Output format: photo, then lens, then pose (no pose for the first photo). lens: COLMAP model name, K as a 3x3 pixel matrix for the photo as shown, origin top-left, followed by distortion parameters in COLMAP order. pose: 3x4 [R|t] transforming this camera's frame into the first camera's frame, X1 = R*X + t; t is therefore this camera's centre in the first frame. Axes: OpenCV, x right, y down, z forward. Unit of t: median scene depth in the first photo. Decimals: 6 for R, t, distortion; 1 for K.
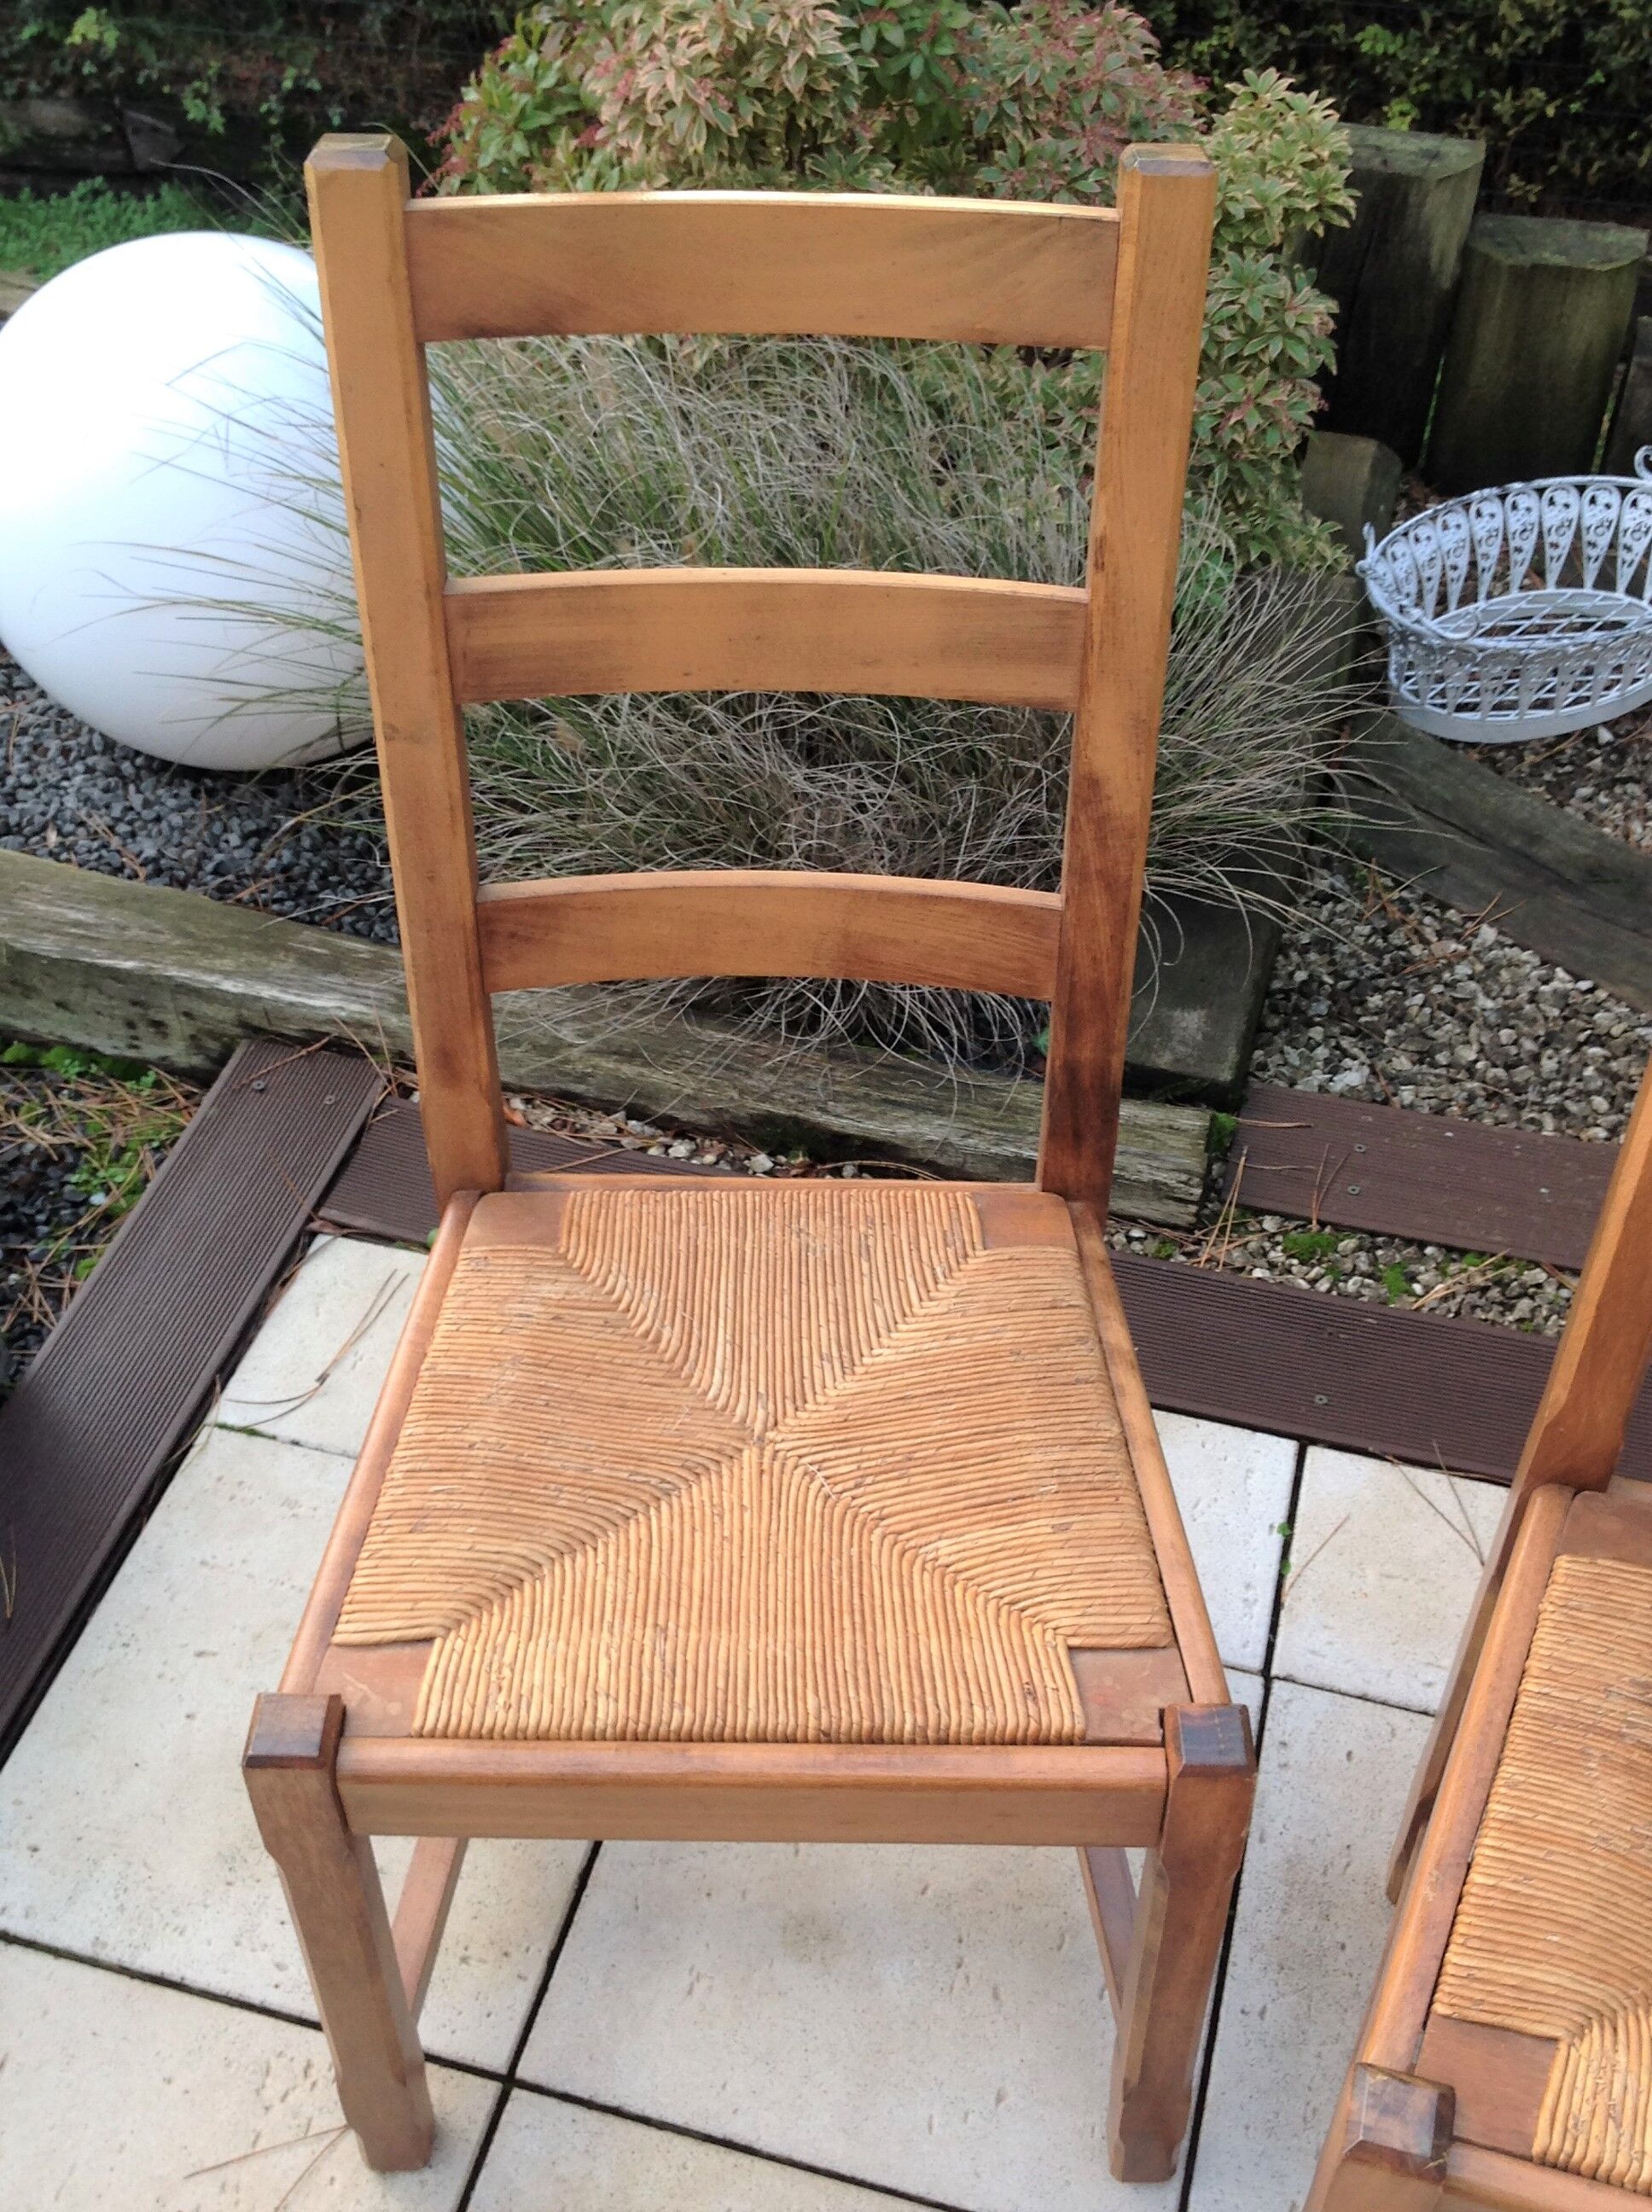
lens RADIAL K [[2394.5, 0, 809.4], [0, 2394.5, 1103.8], [0, 0, 1]] dist [0.139509, -0.328684]
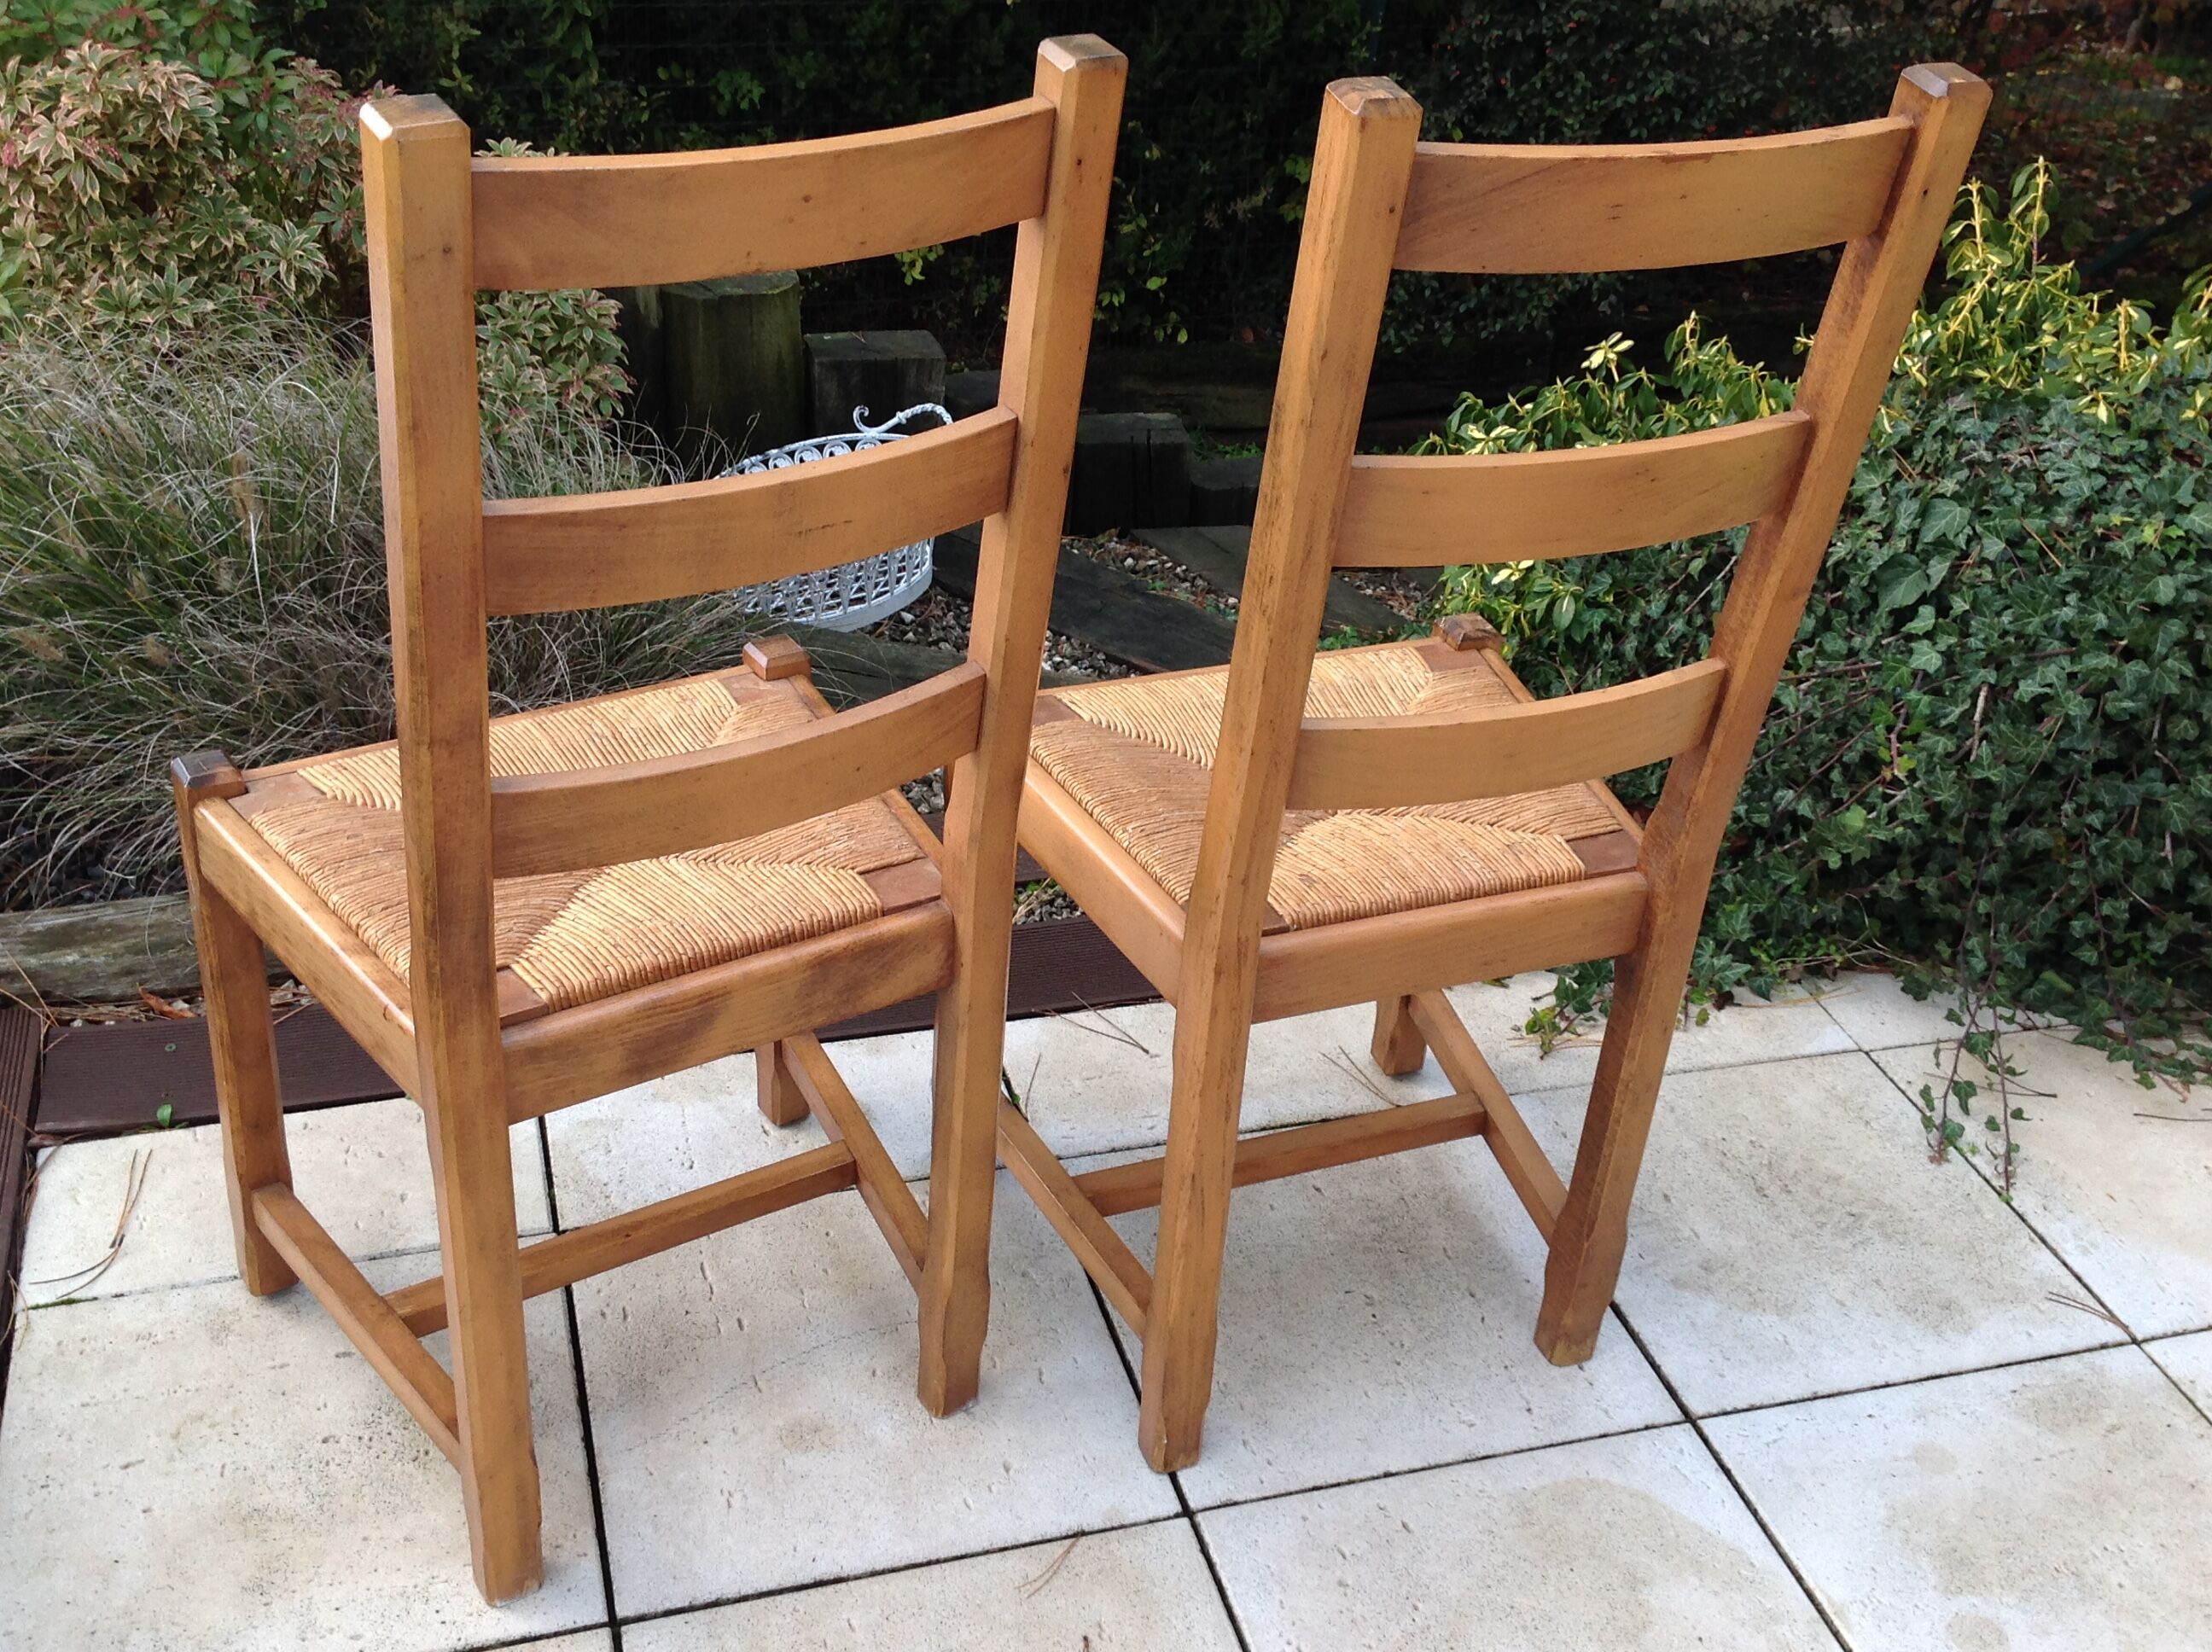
lens RADIAL K [[2394.5, 0, 1143.0], [0, 2394.5, 834.6], [0, 0, 1]] dist [0.139509, -0.328684]
pose [[0.835188, -0.225518, 0.501600, -0.265673], [0.334834, 0.932047, -0.138469, 0.202328], [-0.436288, 0.283601, 0.853946, -0.100068]]
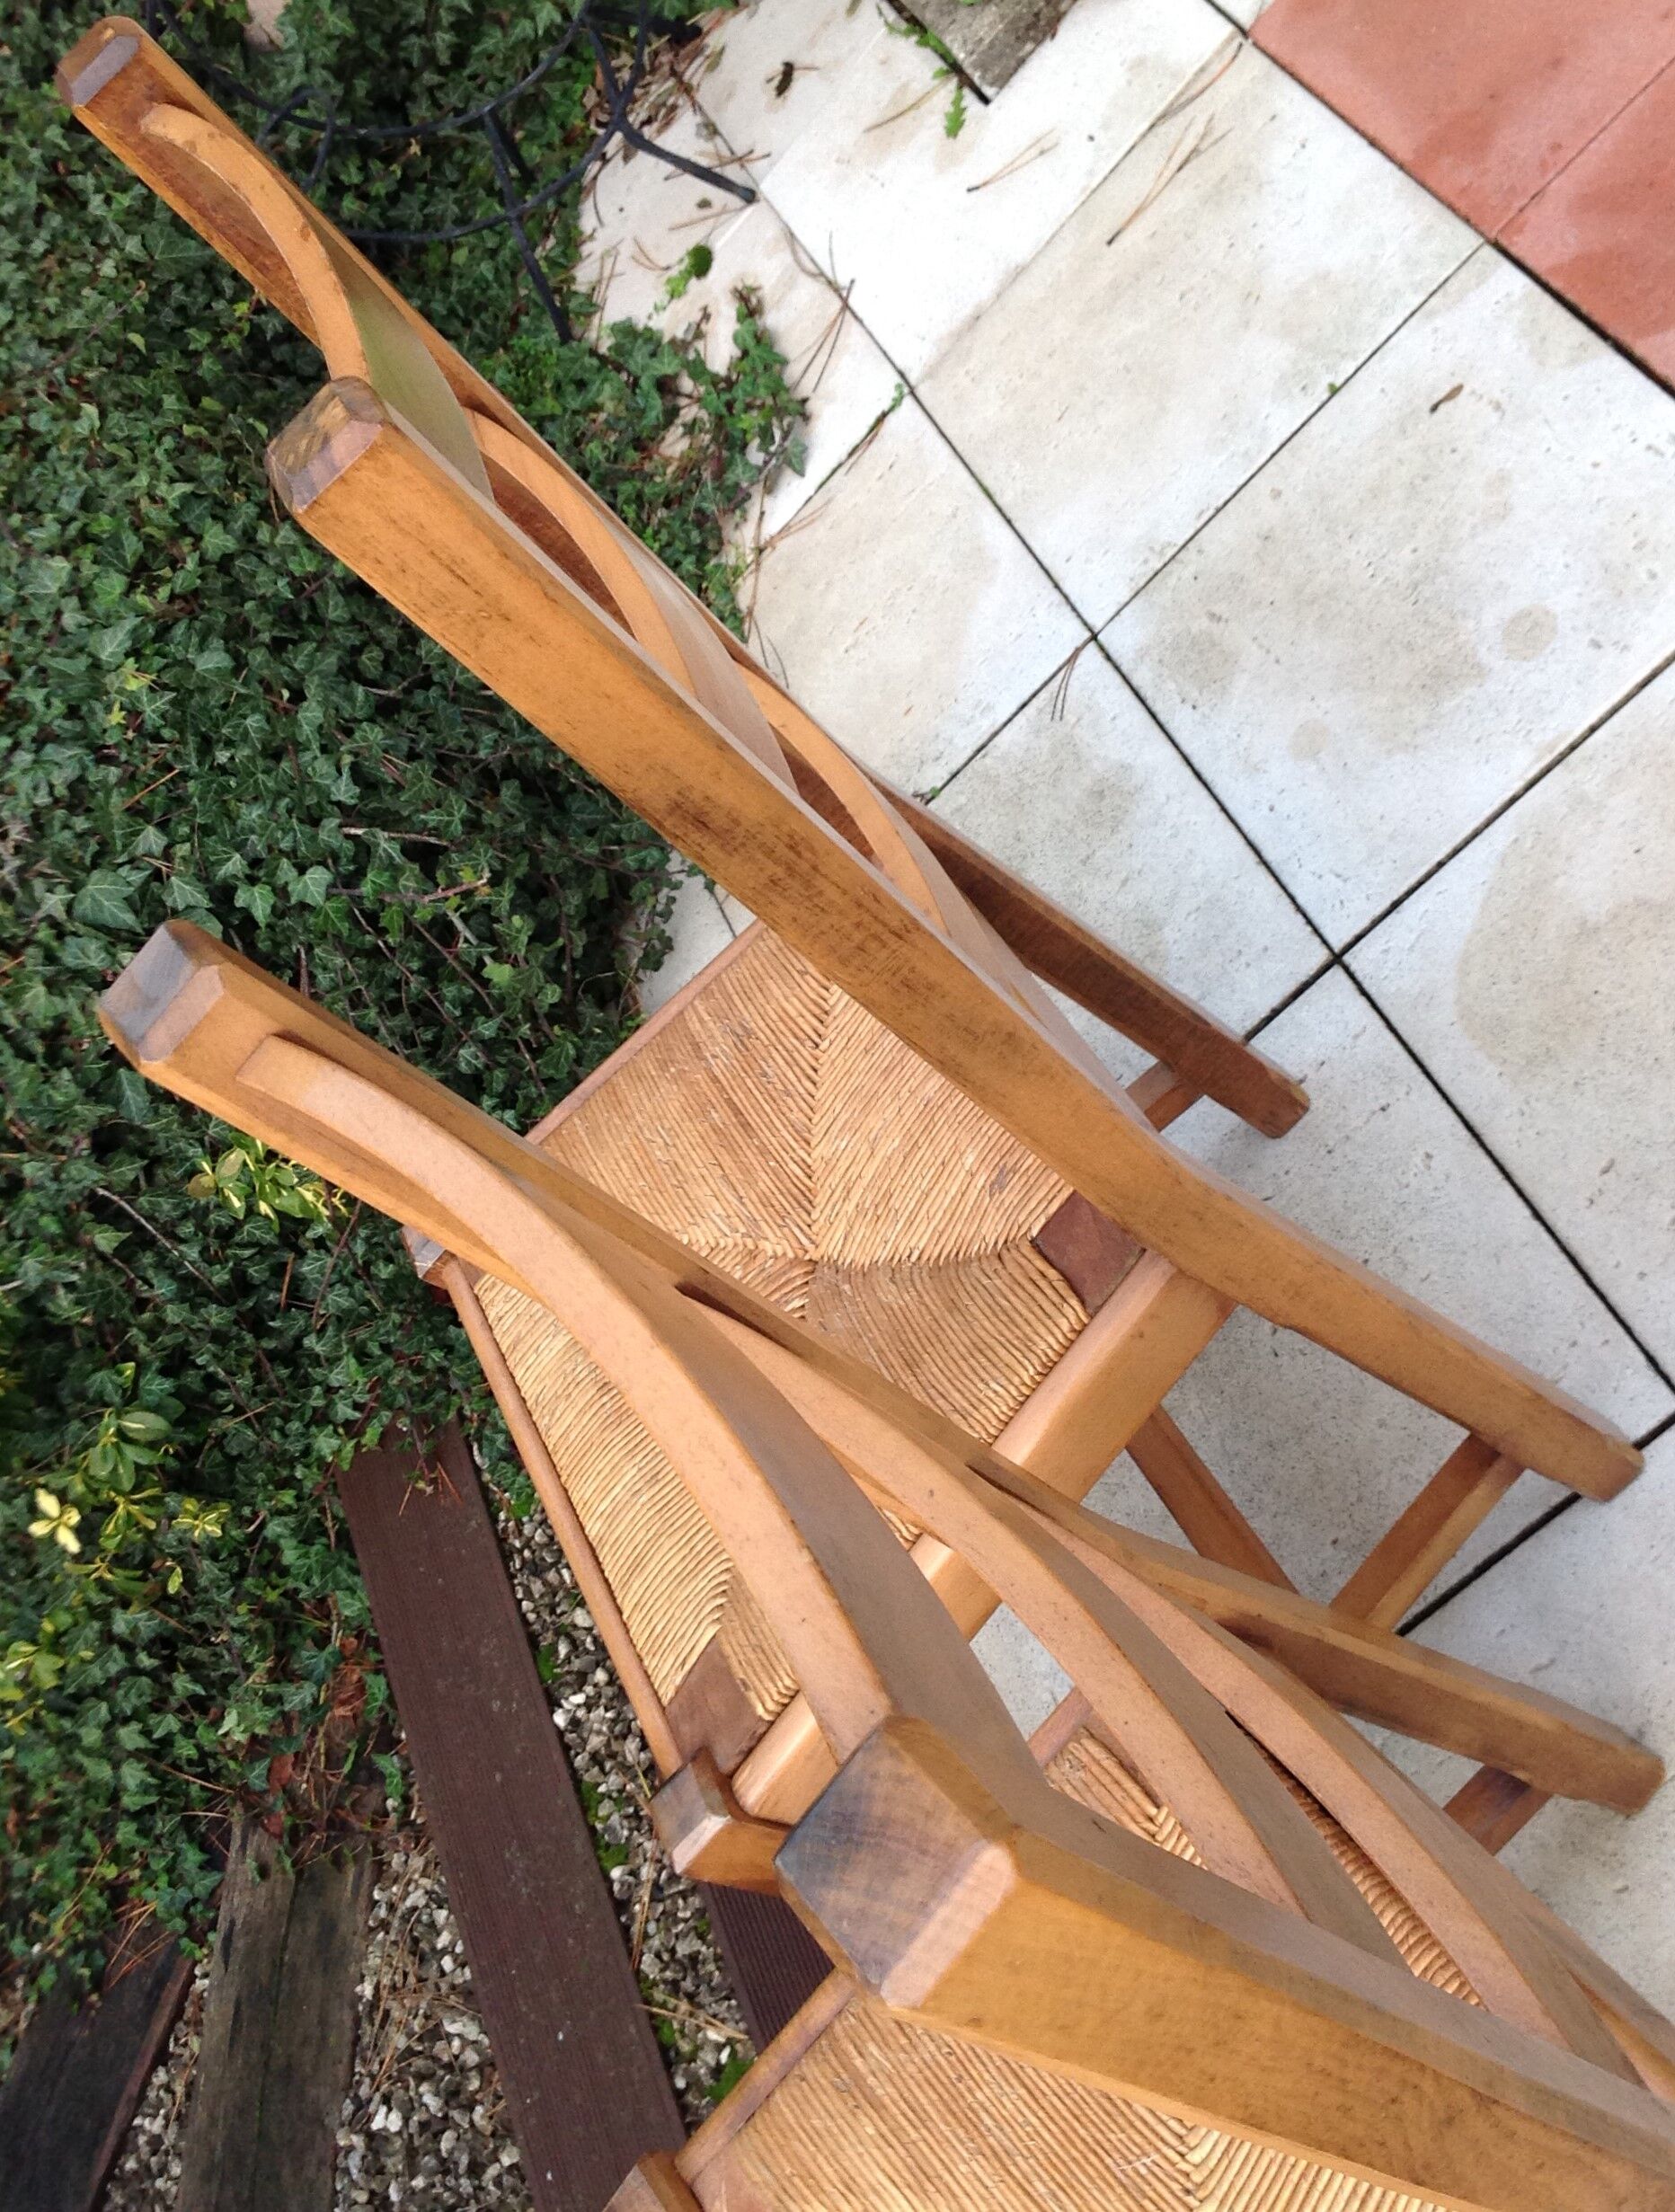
lens RADIAL K [[2480.3, 0, 834.2], [0, 2480.3, 1030.6], [0, 0, 1]] dist [0.176295, -0.390474]
pose [[-0.512144, -0.436715, 0.739586, -0.230931], [0.856520, -0.323740, 0.401954, -0.113229], [0.063894, 0.839329, 0.539857, 0.187637]]
